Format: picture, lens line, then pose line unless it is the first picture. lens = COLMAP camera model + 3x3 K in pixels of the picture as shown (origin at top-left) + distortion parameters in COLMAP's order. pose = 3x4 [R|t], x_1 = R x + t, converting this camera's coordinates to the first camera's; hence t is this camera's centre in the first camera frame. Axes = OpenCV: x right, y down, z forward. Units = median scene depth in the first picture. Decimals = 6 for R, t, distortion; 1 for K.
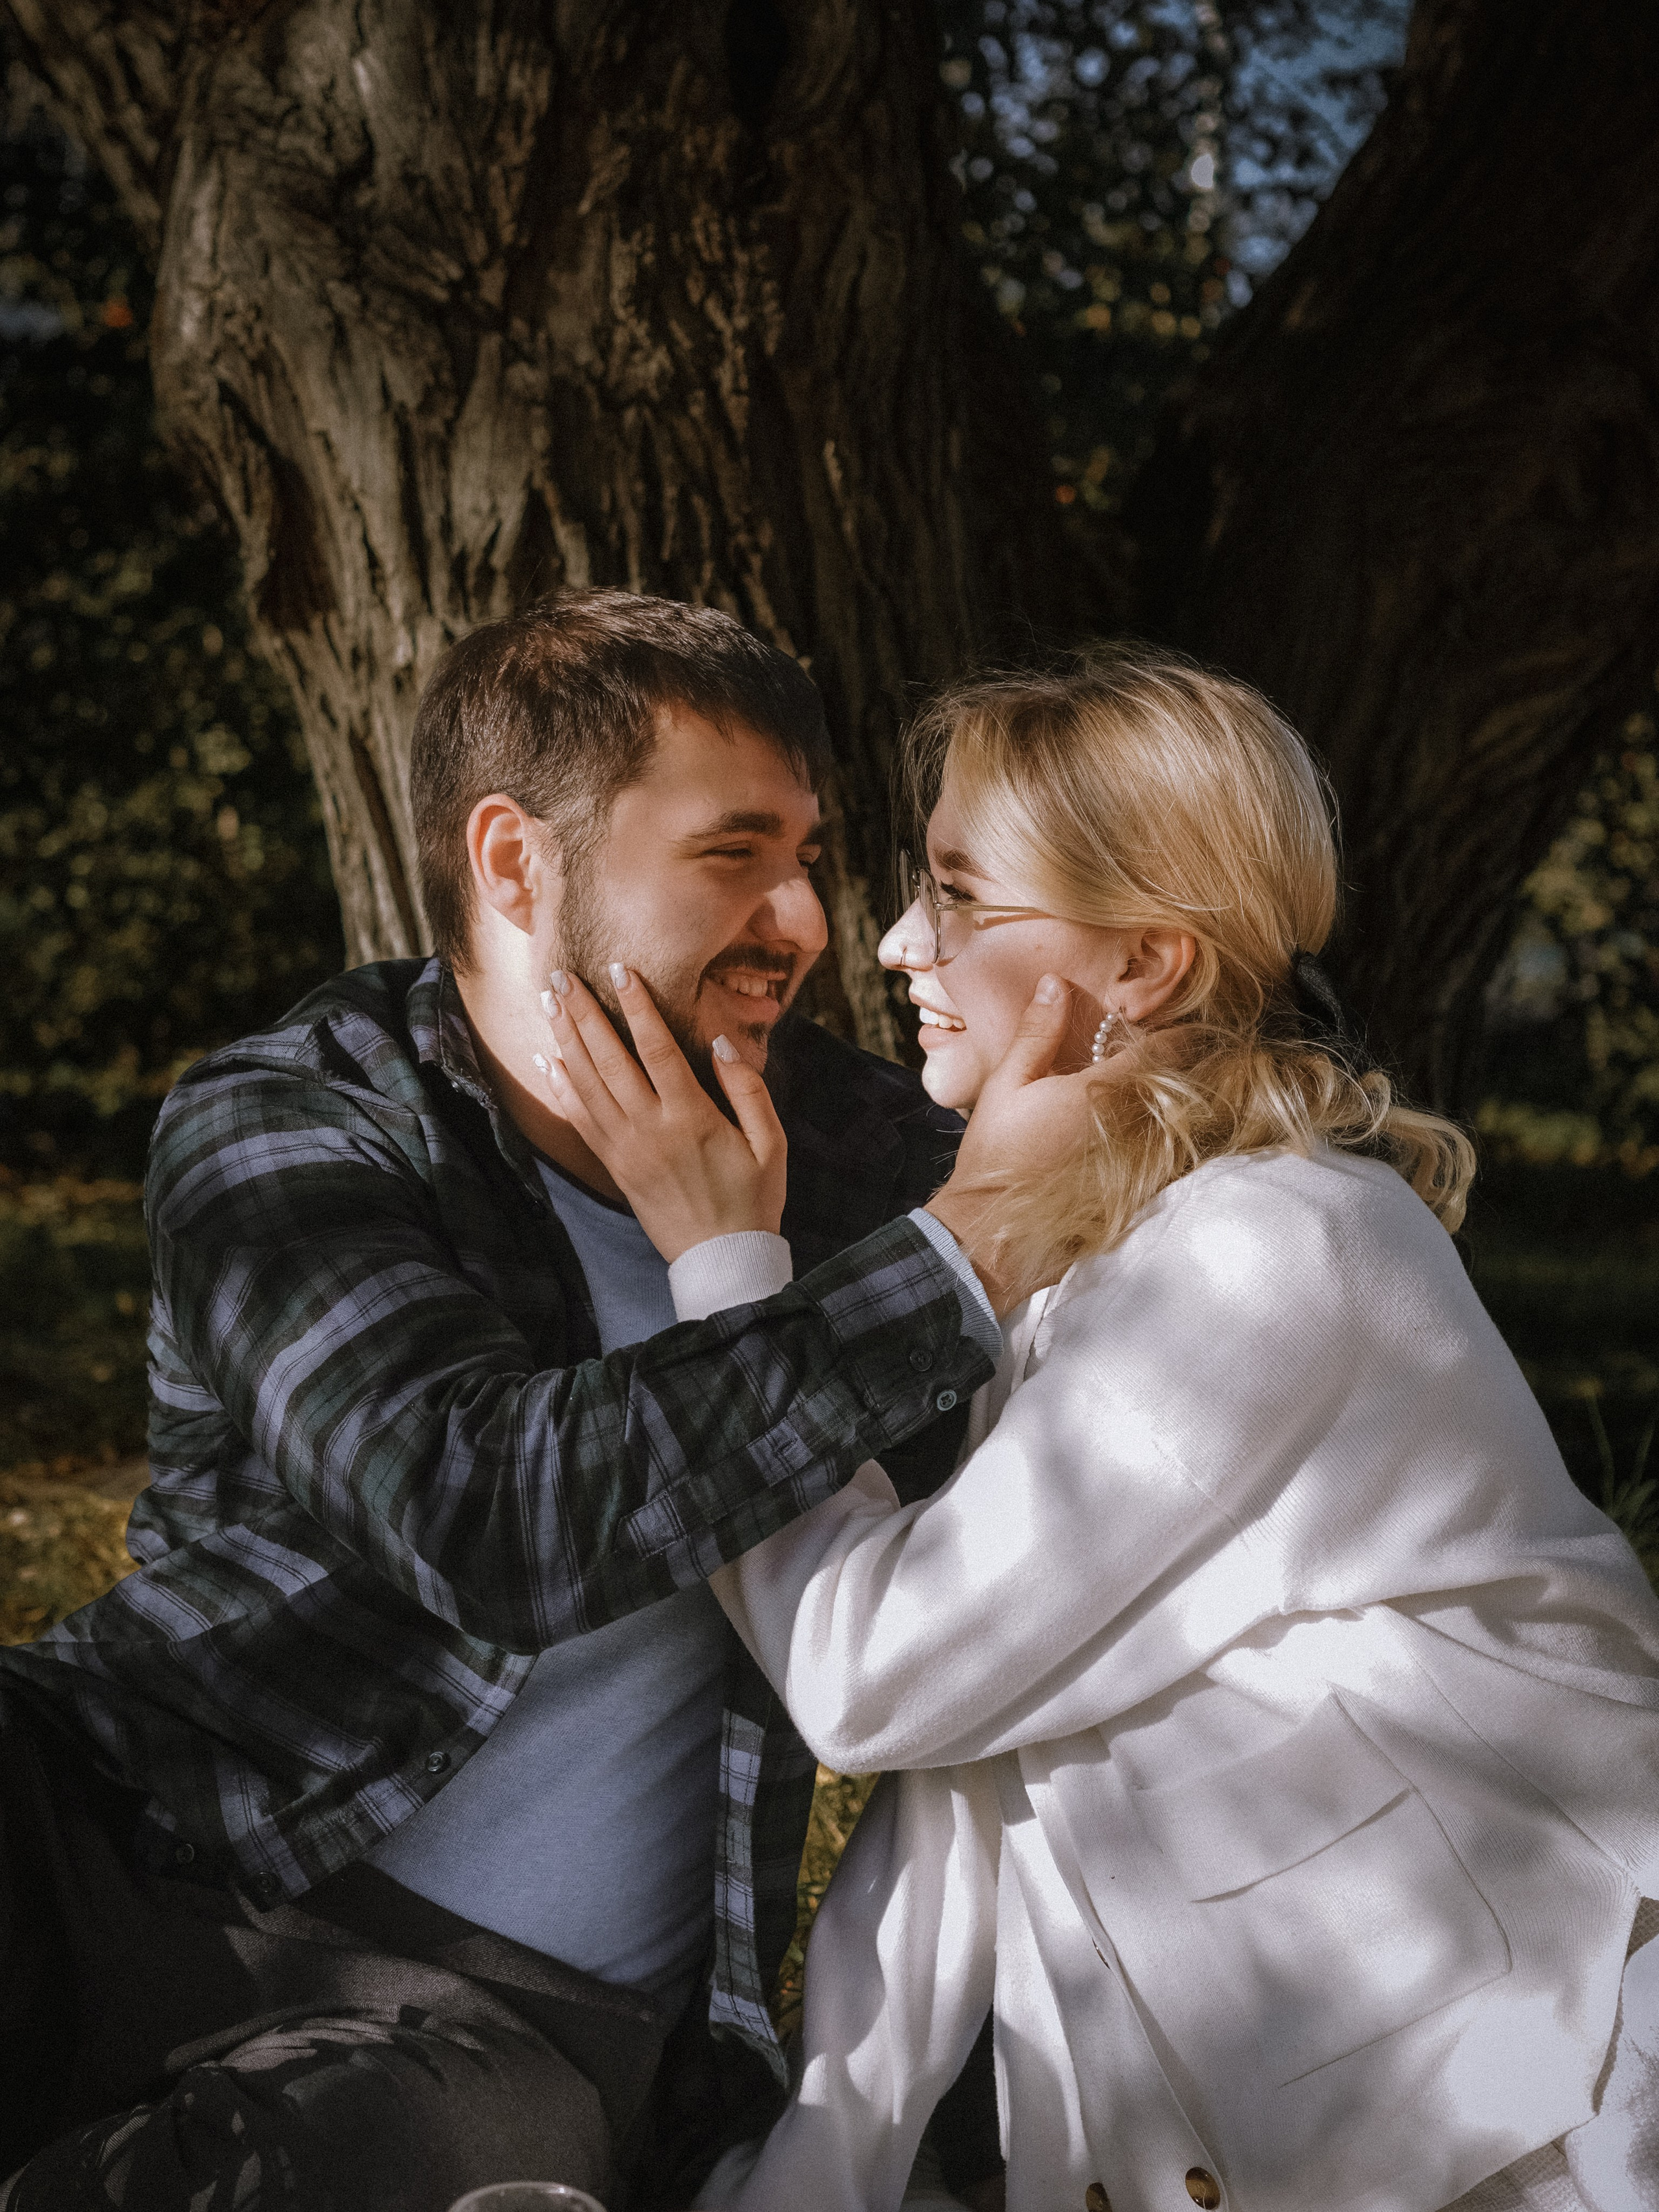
lens RADIAL K [[3857.4, 0, 829.5], [0, 3857.4, 1106.0], [0, 0, 1]] dist [0.036790, -0.367405]
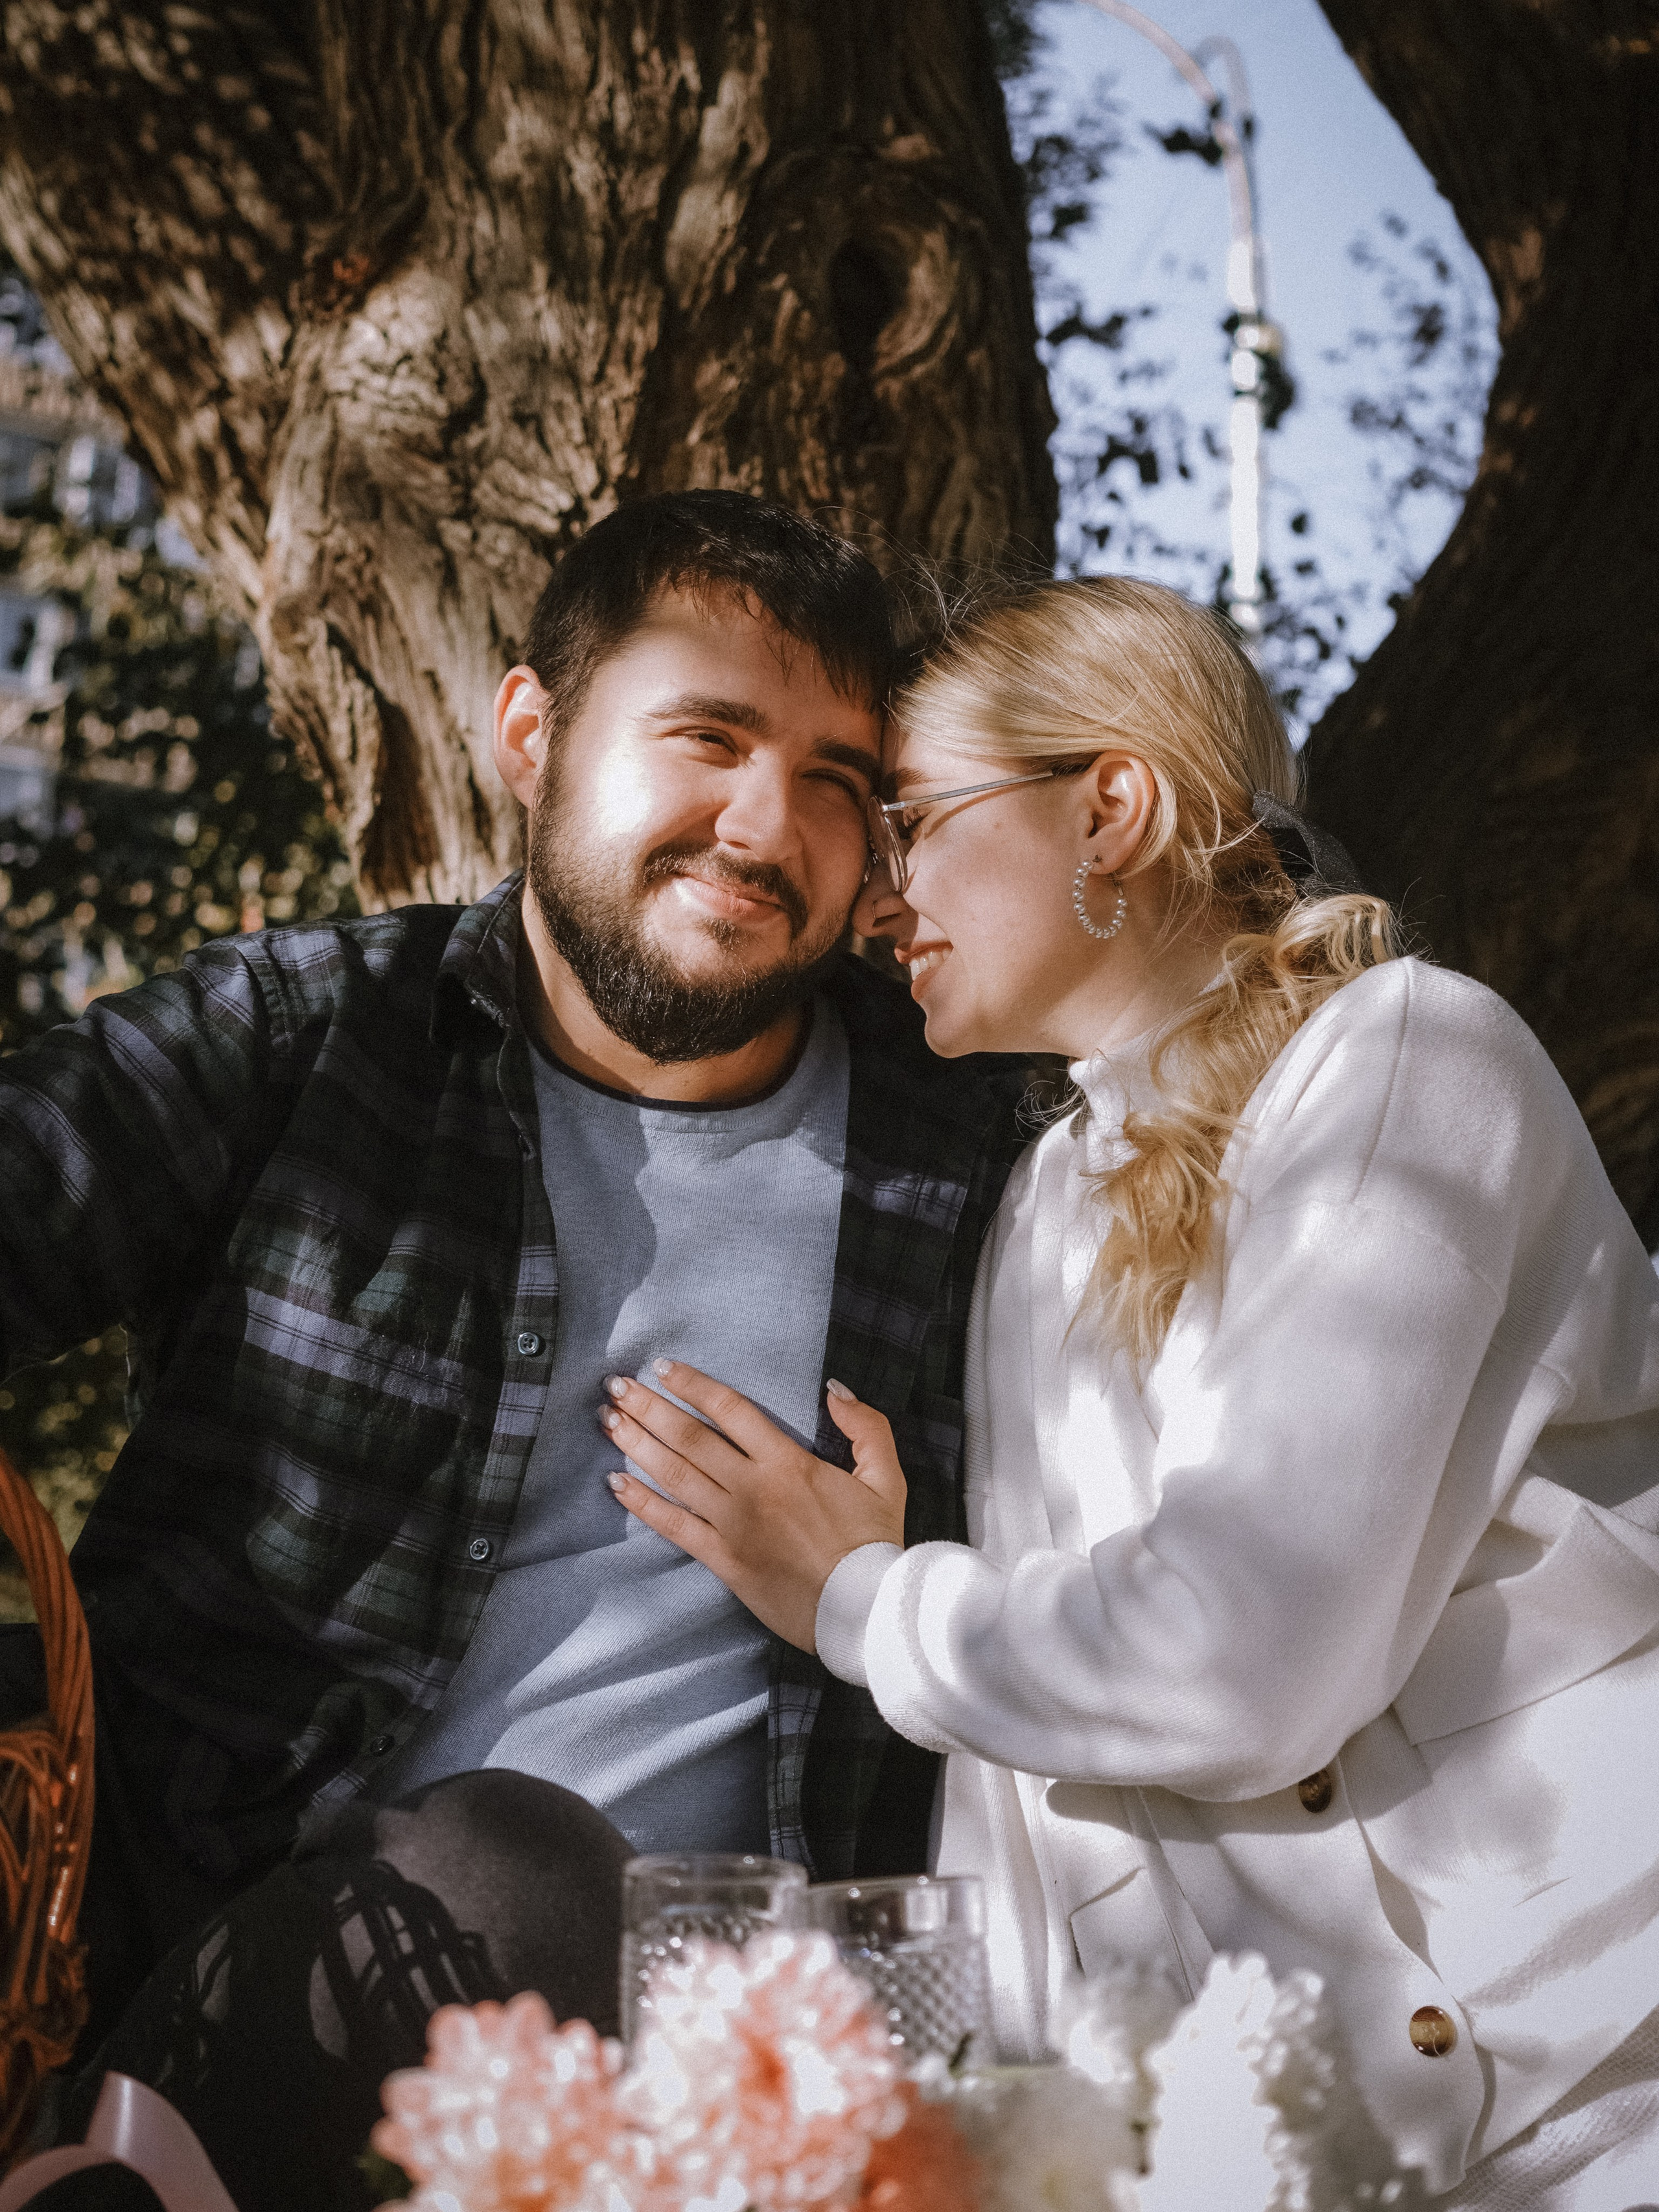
lens RADIAL K [[3857.4, 0, 829.5], [0, 3857.4, 1106.0], [0, 0, 1]] dist [0.036790, -0.367405]
pose [[0.999871, -0.010819, -0.011848, -0.017245], [0.008164, 0.978769, -0.204803, 0.141129], [0.013812, 0.204680, 0.978731, 0.045798]]
